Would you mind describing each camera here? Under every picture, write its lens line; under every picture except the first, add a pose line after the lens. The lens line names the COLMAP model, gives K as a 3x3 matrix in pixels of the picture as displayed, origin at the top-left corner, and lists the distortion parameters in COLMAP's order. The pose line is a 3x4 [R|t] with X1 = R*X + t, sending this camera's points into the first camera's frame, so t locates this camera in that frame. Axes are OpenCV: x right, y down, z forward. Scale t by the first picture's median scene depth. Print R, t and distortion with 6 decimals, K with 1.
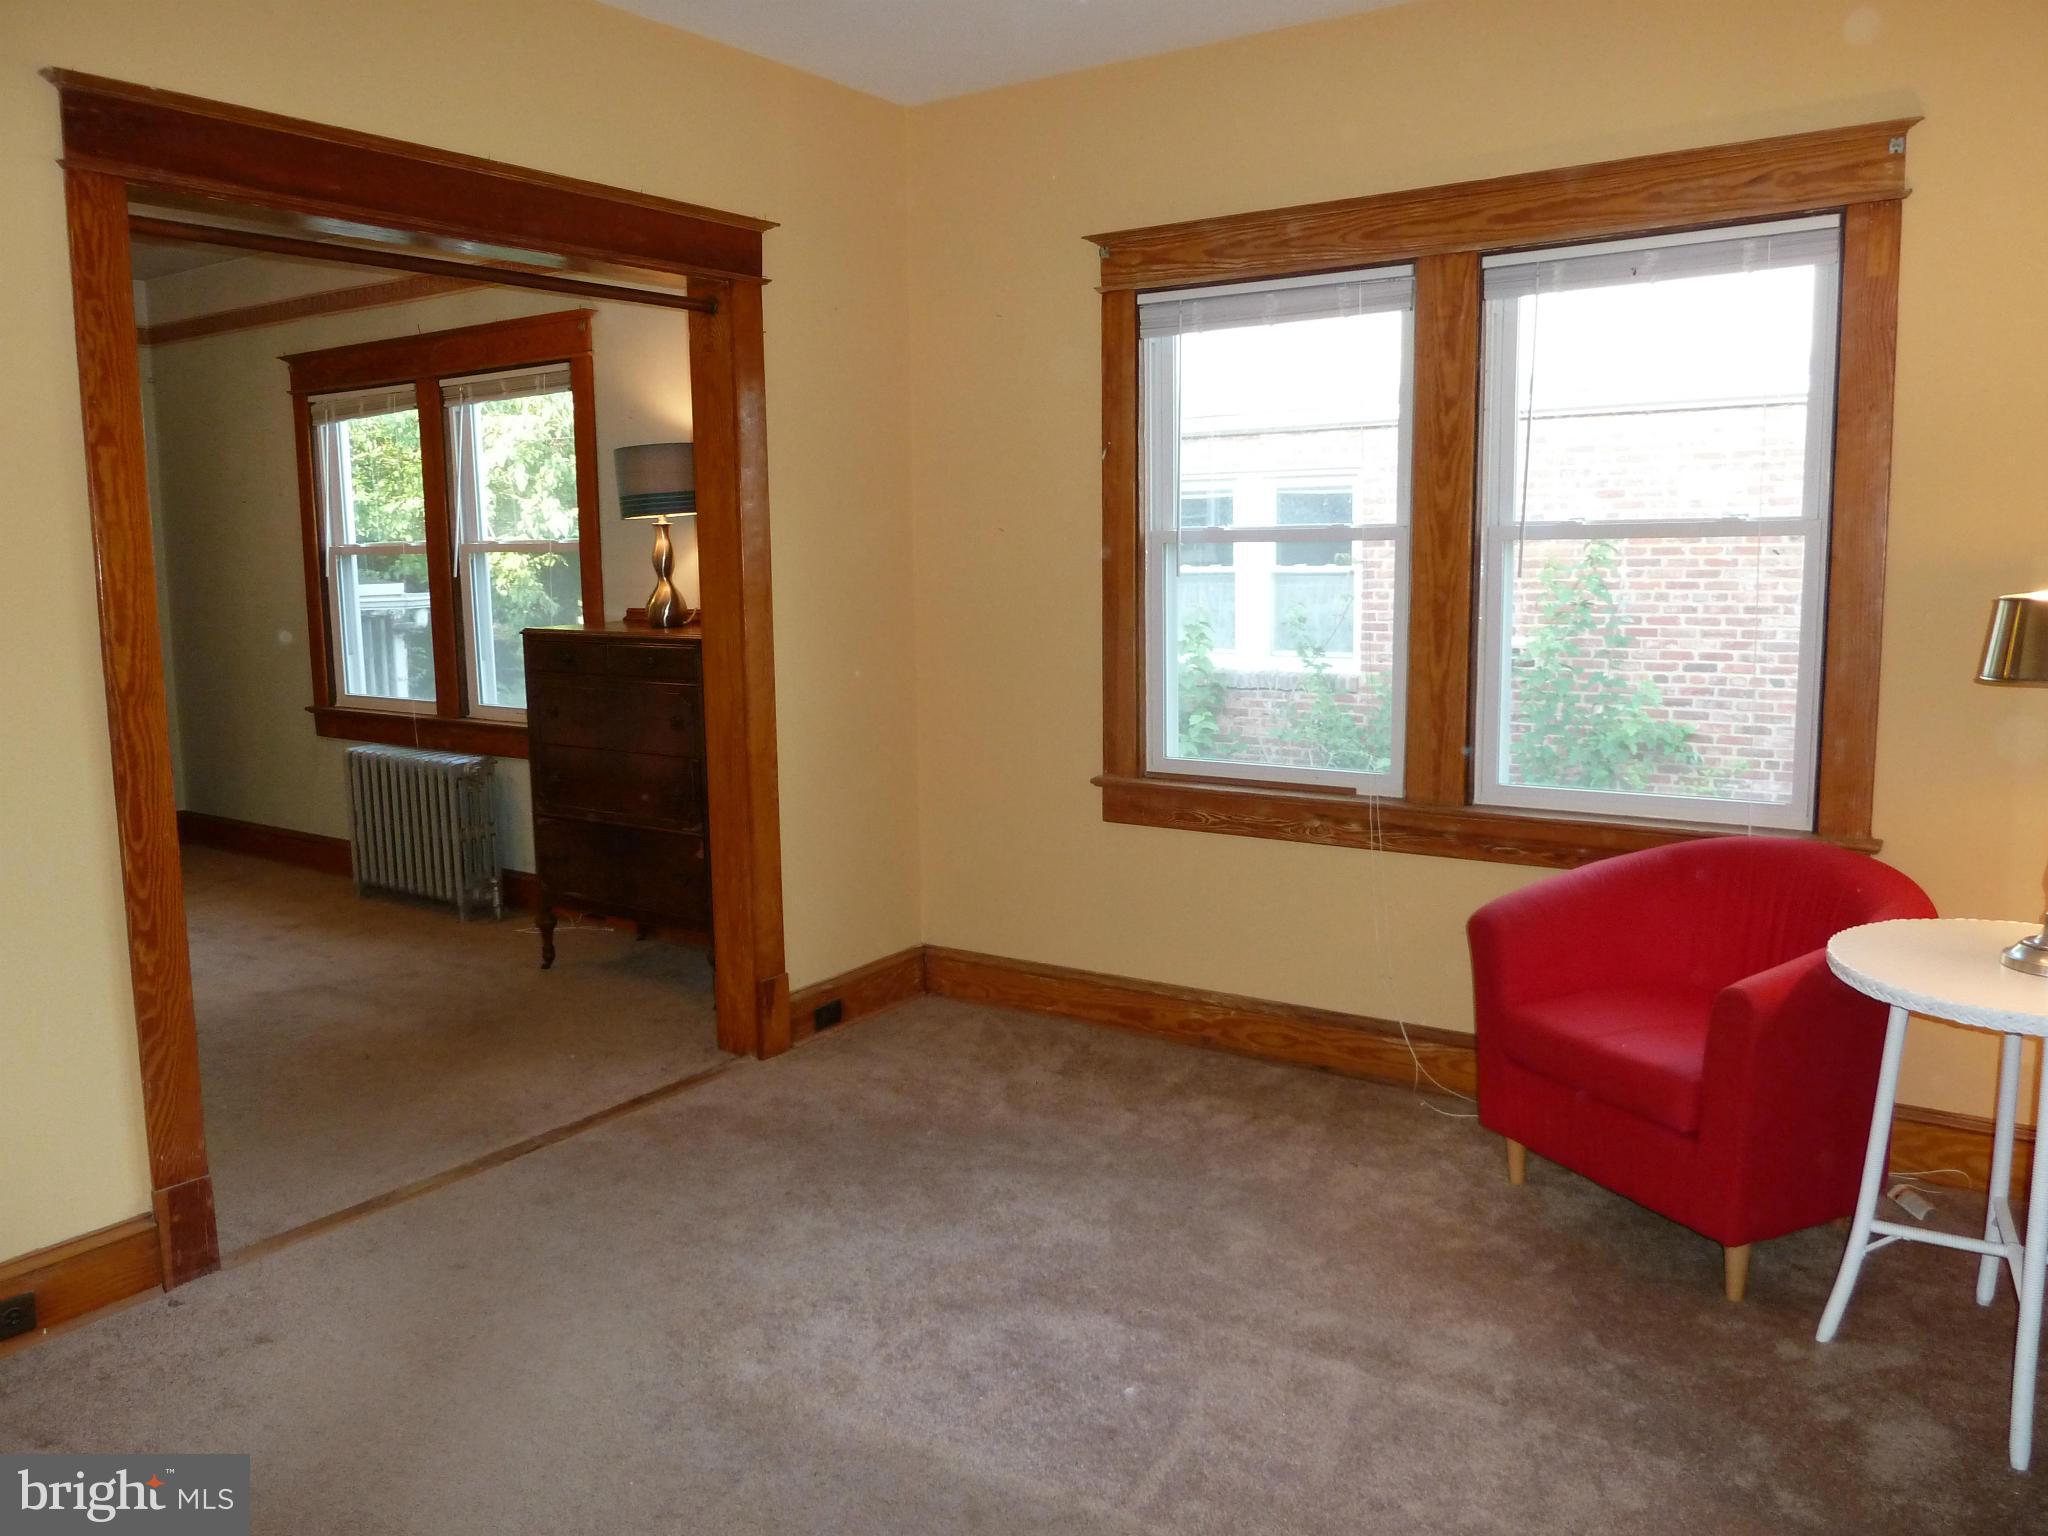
lens RADIAL K [[1559.8, 0, 1022.7], [0, 1559.8, 747.7], [0, 0, 1]] dist [-0.037622, 0.004431]
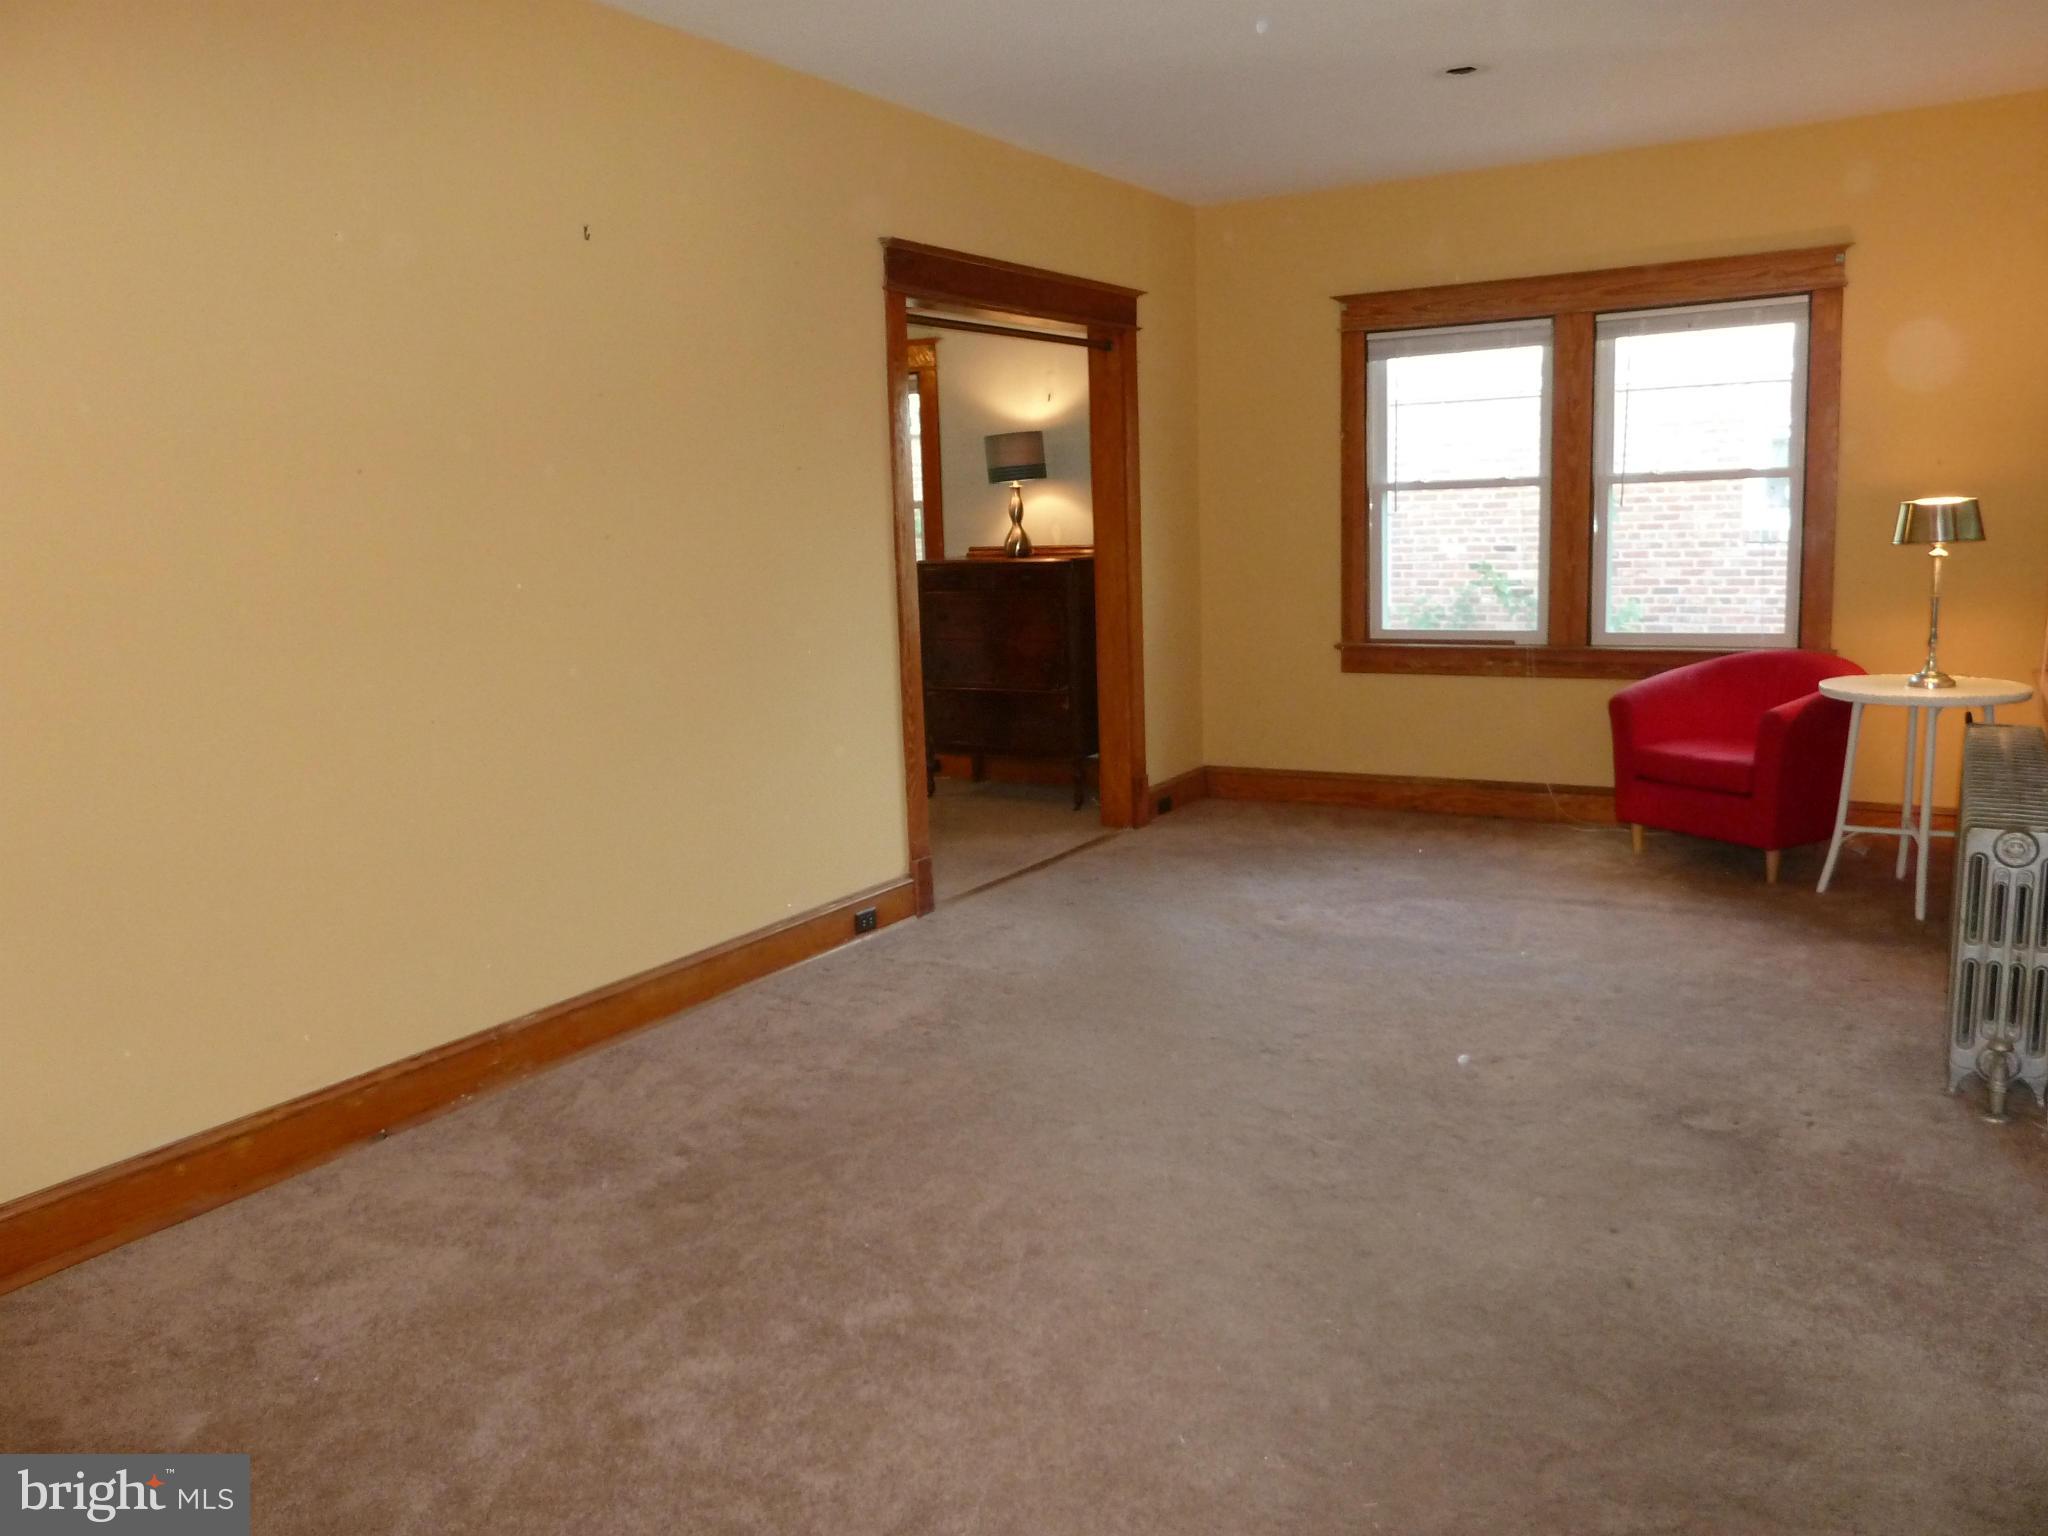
lens RADIAL K [[1563.5, 0, 1019.9], [0, 1563.5, 758.6], [0, 0, 1]] dist [-0.039387, 0.001585]
pose [[0.998143, -0.028876, 0.053632, -0.375385], [0.027578, 0.999312, 0.024778, 0.090685], [-0.054310, -0.023253, 0.998253, -0.568861]]
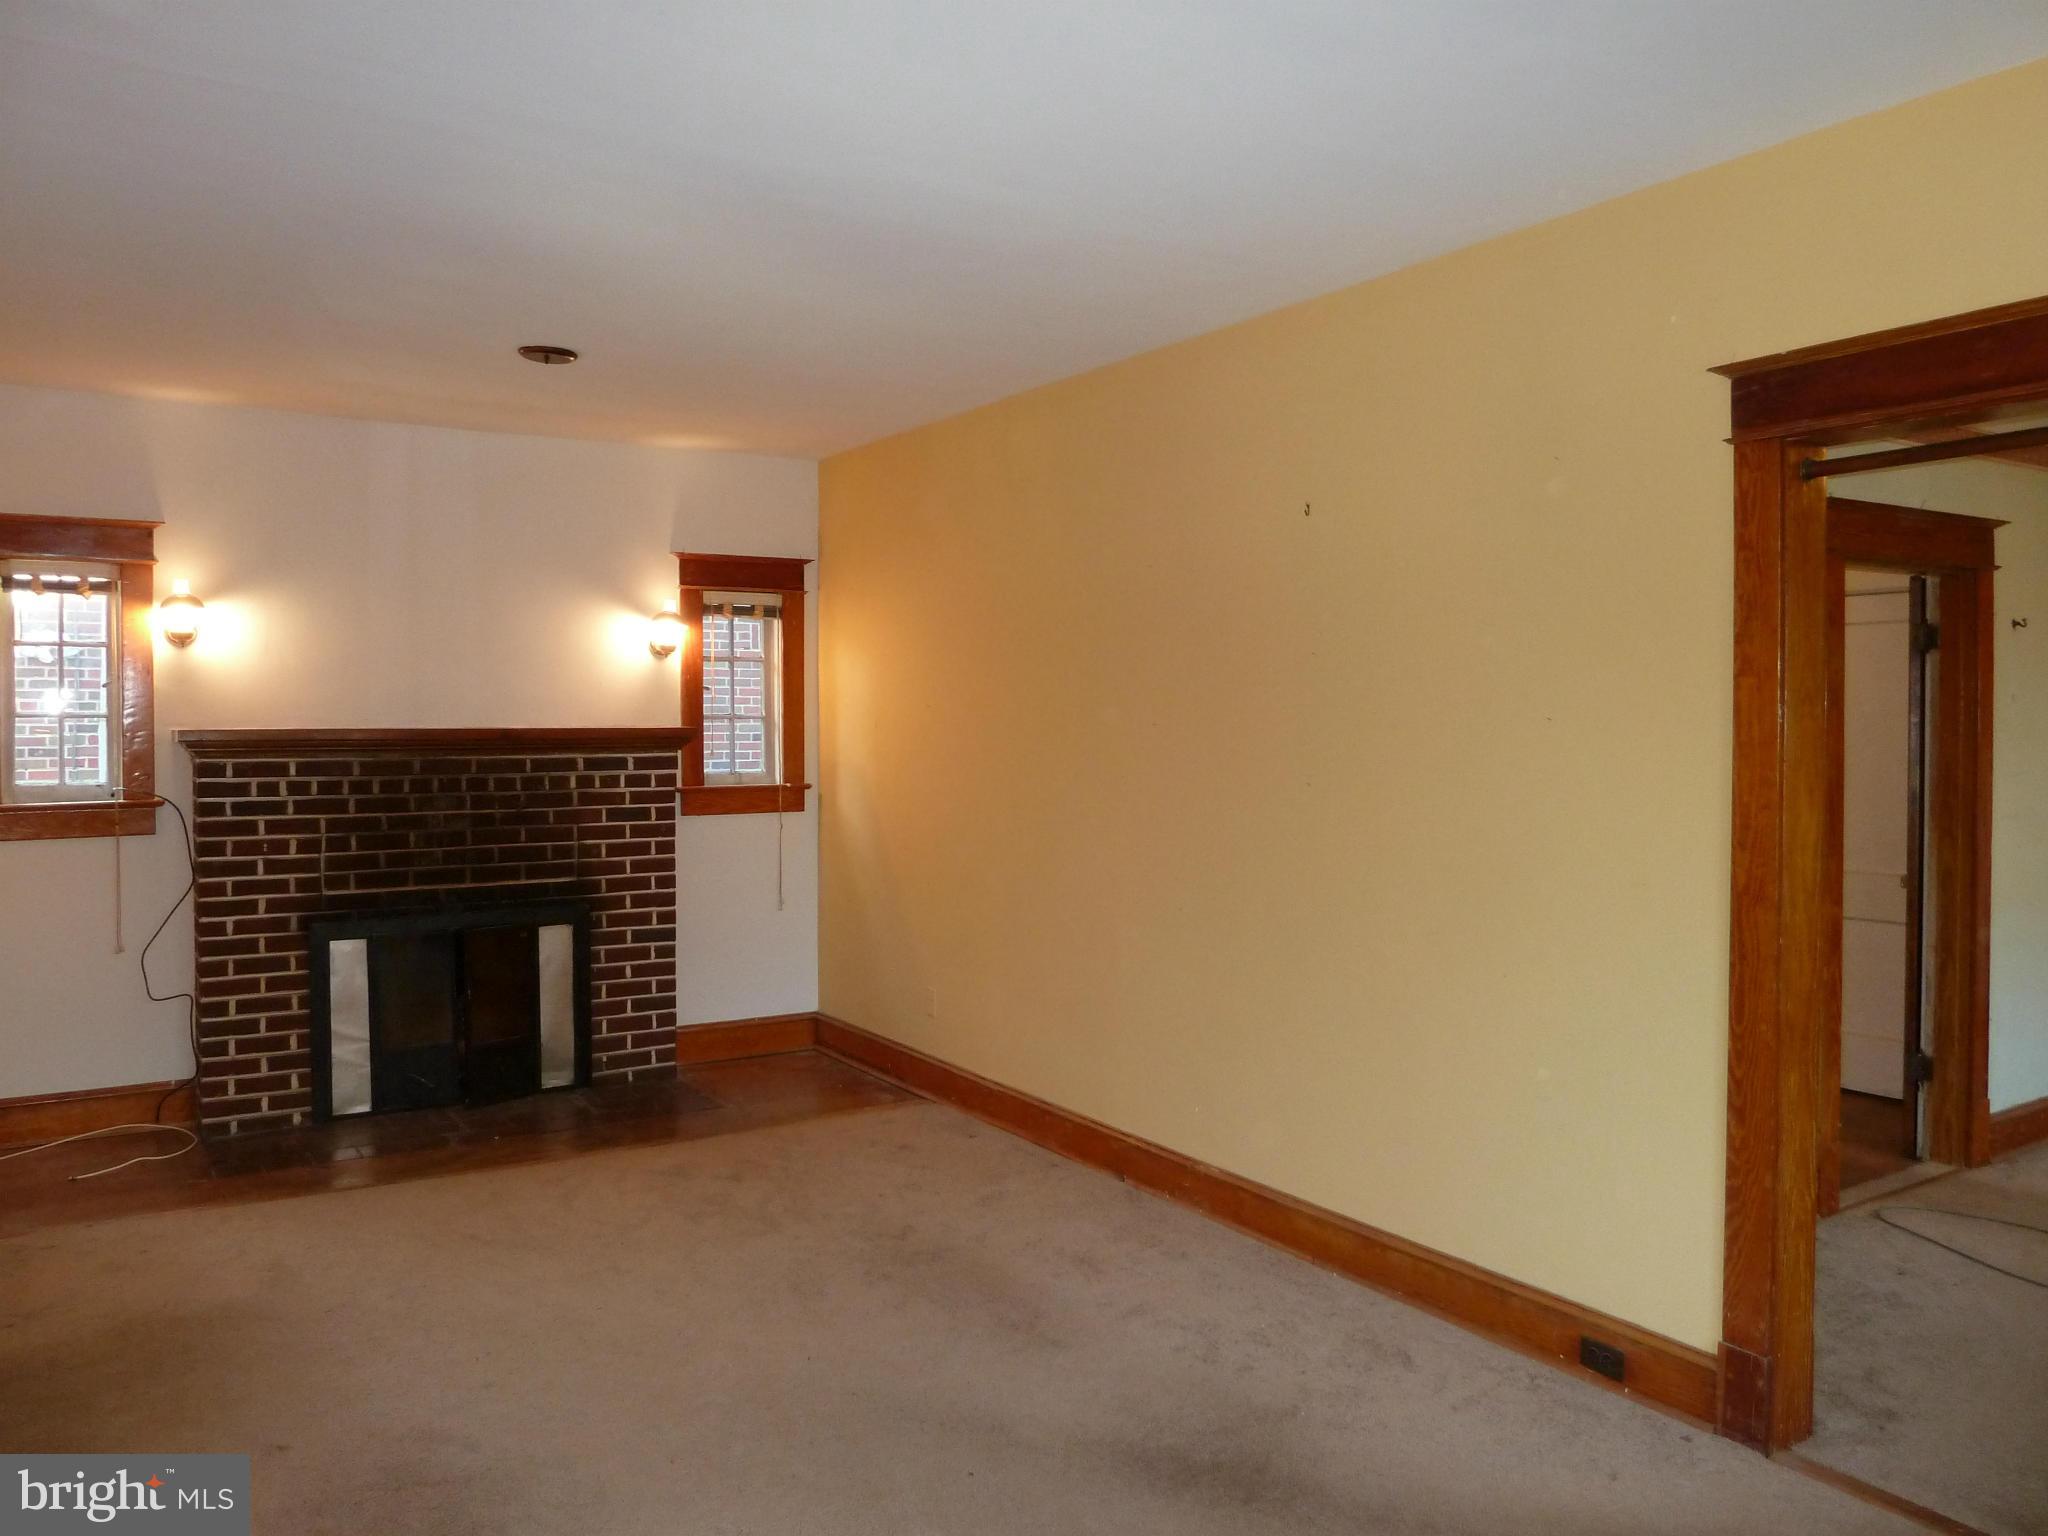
lens RADIAL K [[1559.8, 0, 1022.7], [0, 1559.8, 747.7], [0, 0, 1]] dist [-0.037622, 0.004431]
pose [[-0.400383, 0.033180, -0.915747, 0.447617], [-0.113334, 0.989878, 0.085417, -0.120293], [0.909312, 0.137985, -0.392570, 0.645679]]
